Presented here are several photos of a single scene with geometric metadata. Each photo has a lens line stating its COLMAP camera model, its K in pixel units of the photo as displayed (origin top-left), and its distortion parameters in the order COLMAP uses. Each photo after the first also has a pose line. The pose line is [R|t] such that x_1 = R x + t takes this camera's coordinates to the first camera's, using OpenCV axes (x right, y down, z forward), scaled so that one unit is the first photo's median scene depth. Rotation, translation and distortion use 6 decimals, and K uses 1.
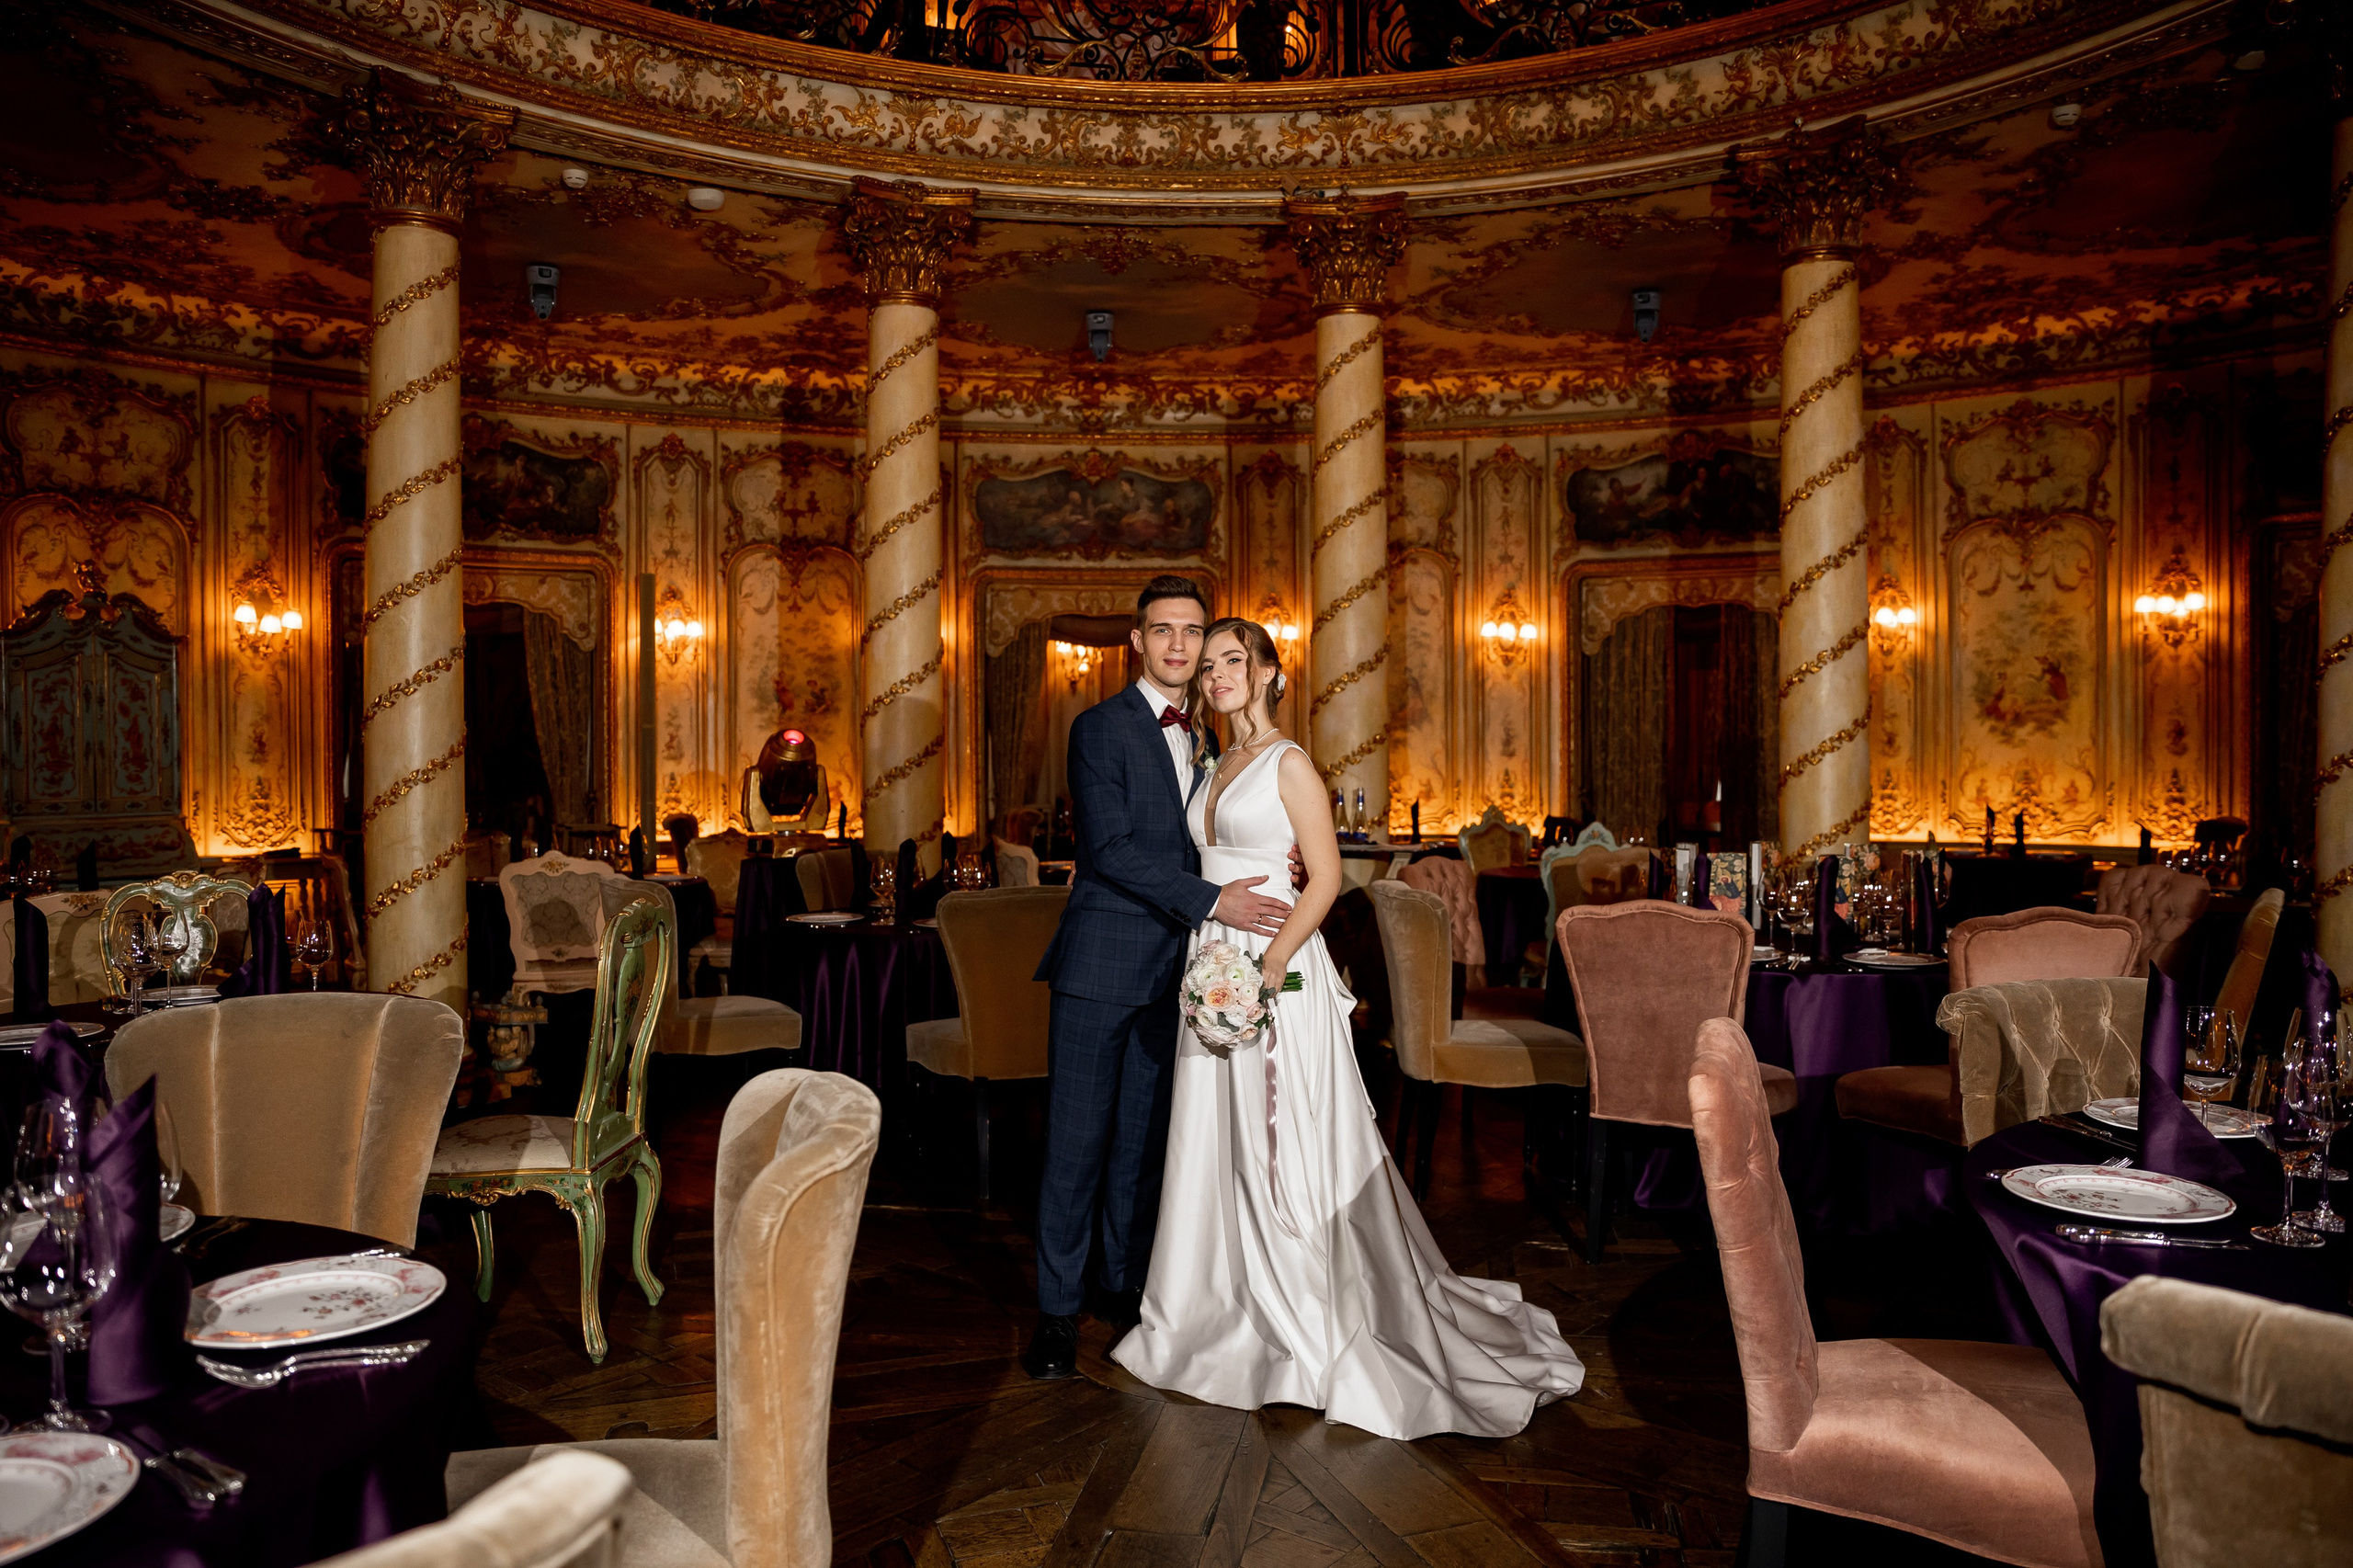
lens RADIAL K [[1623.1, 0, 1176.5], [0, 1623.1, 784.0], [0, 0, 1]] dist [-0.124831, 0.121250]
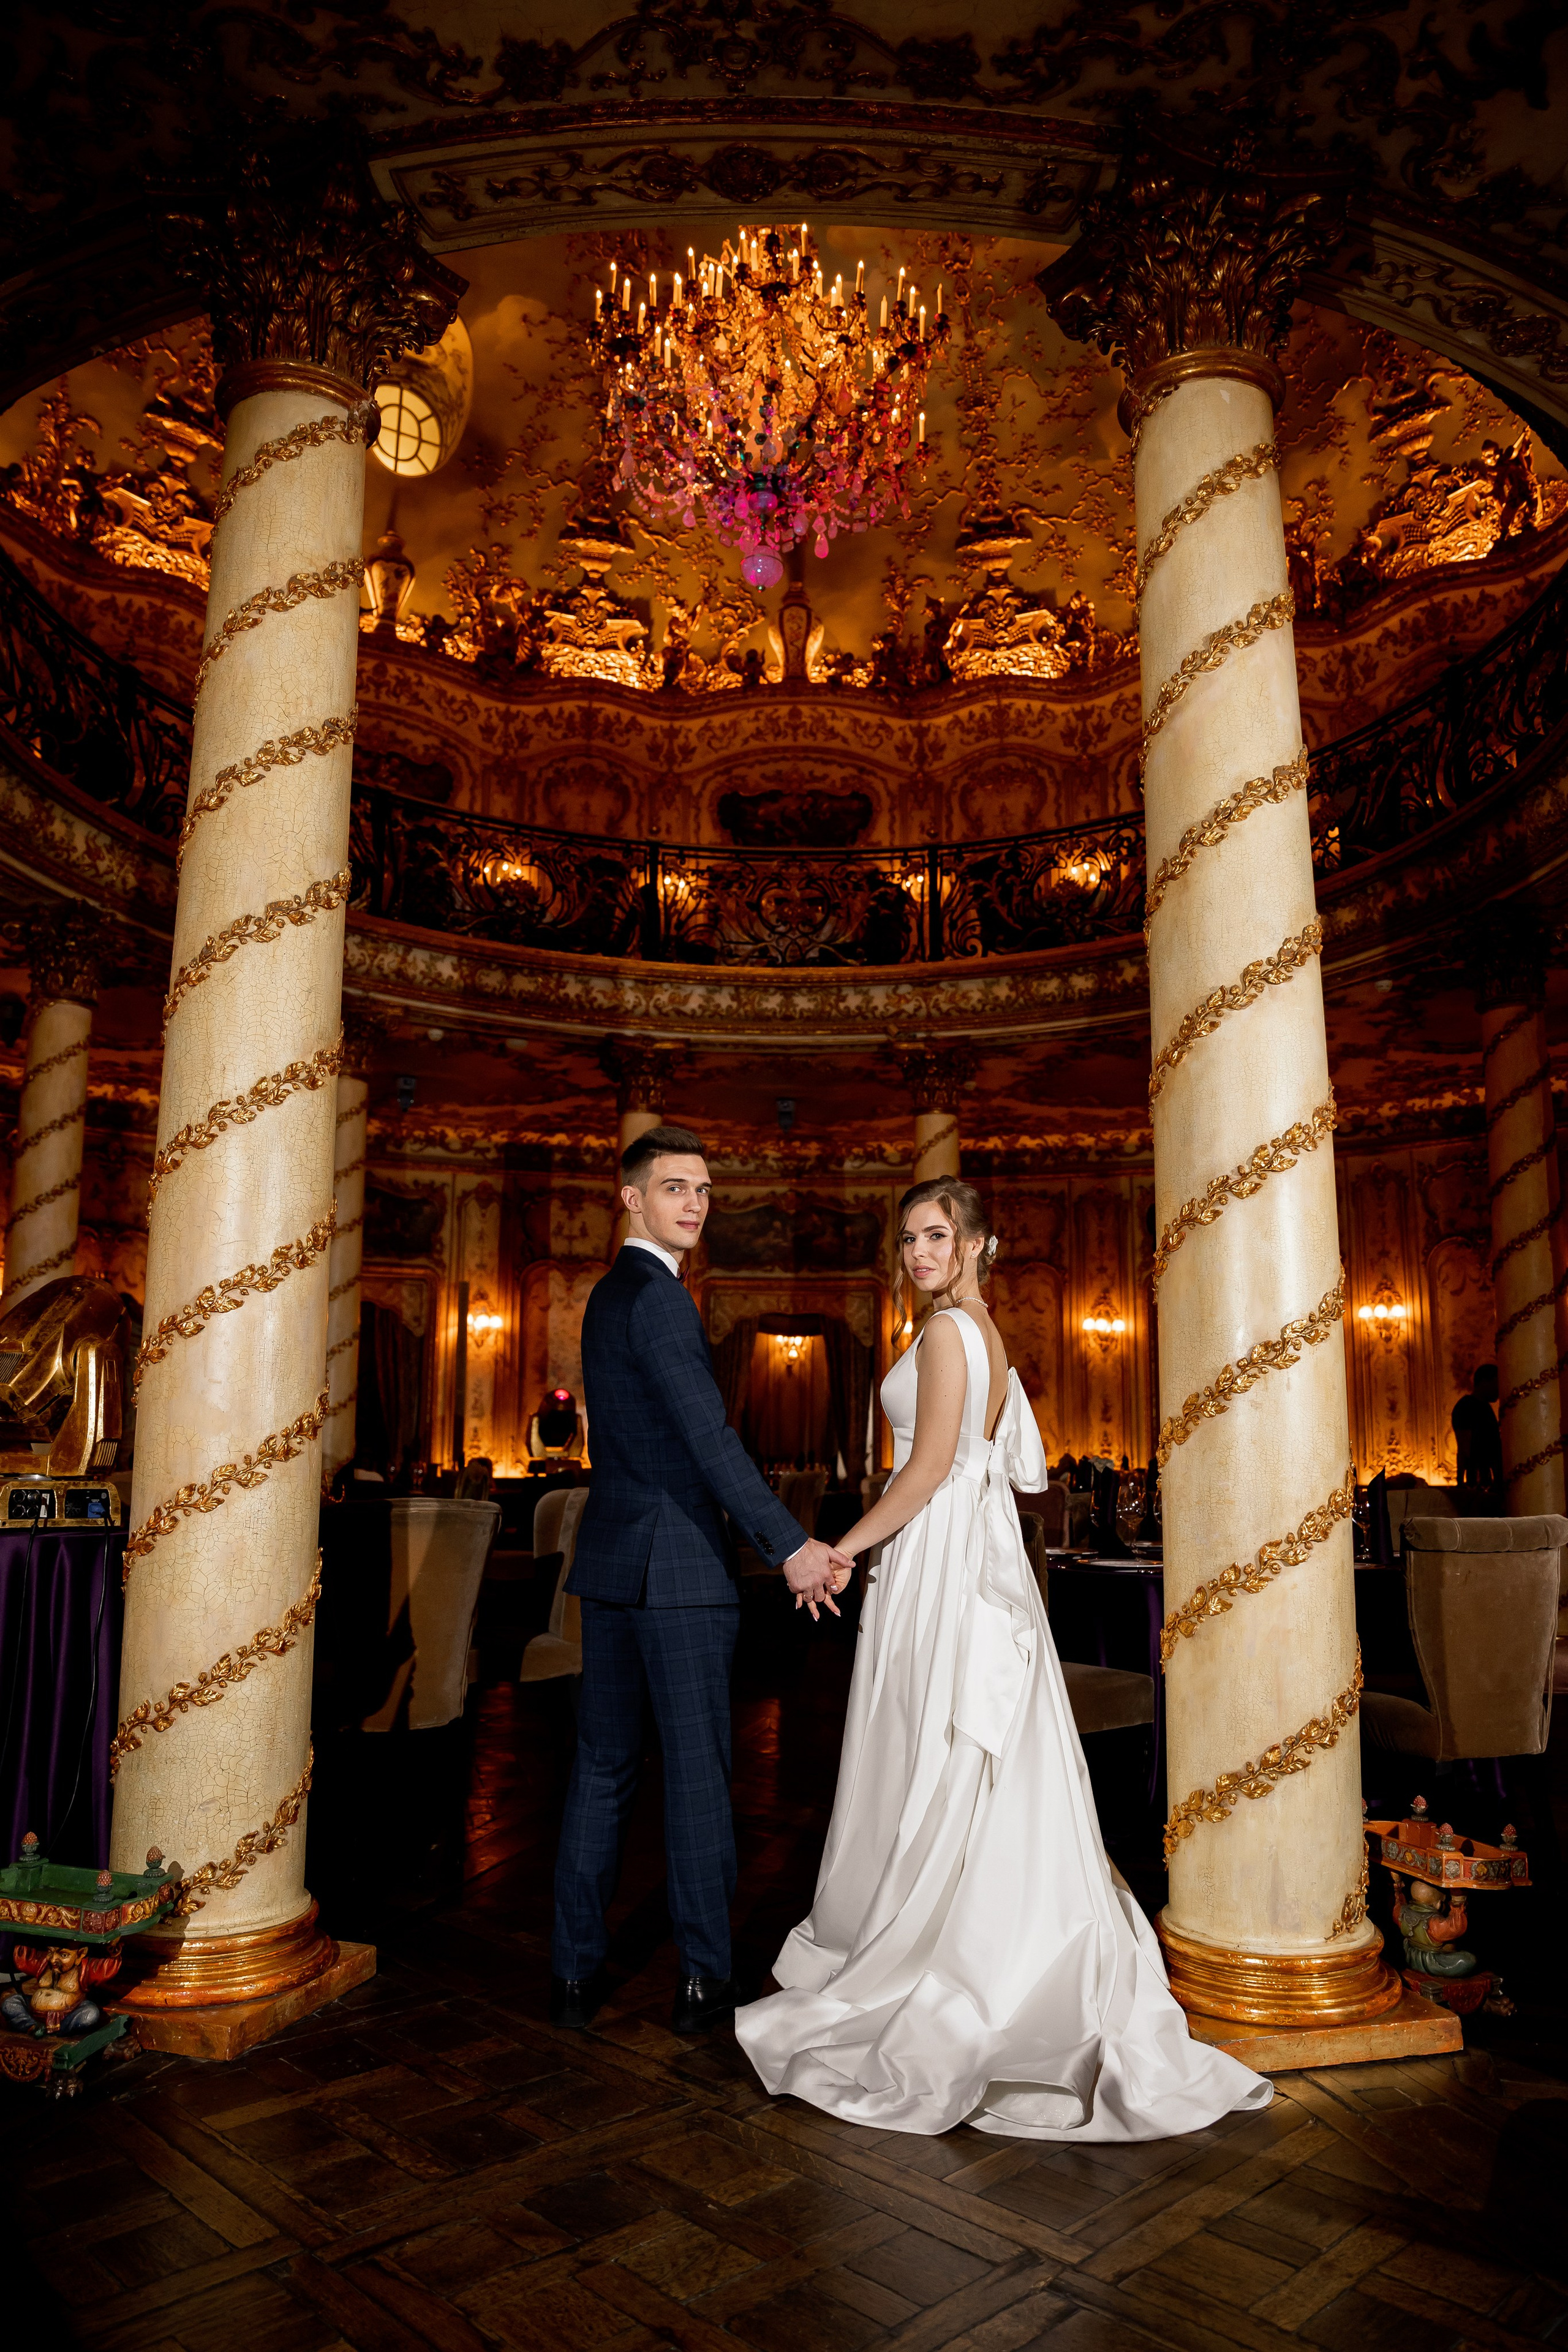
lens RADIAL K [[1622.5, 0, 784.0], [0, 1622.5, 1176.0], [0, 0, 1]] dist [-0.124831, 0.121250]
pose [[0.994359, -0.007135, -0.105829, 0.094727], [-0.012443, 0.982998, -0.183192, 0.031938], [0.105337, 0.183475, 0.977364, -0.357600]]
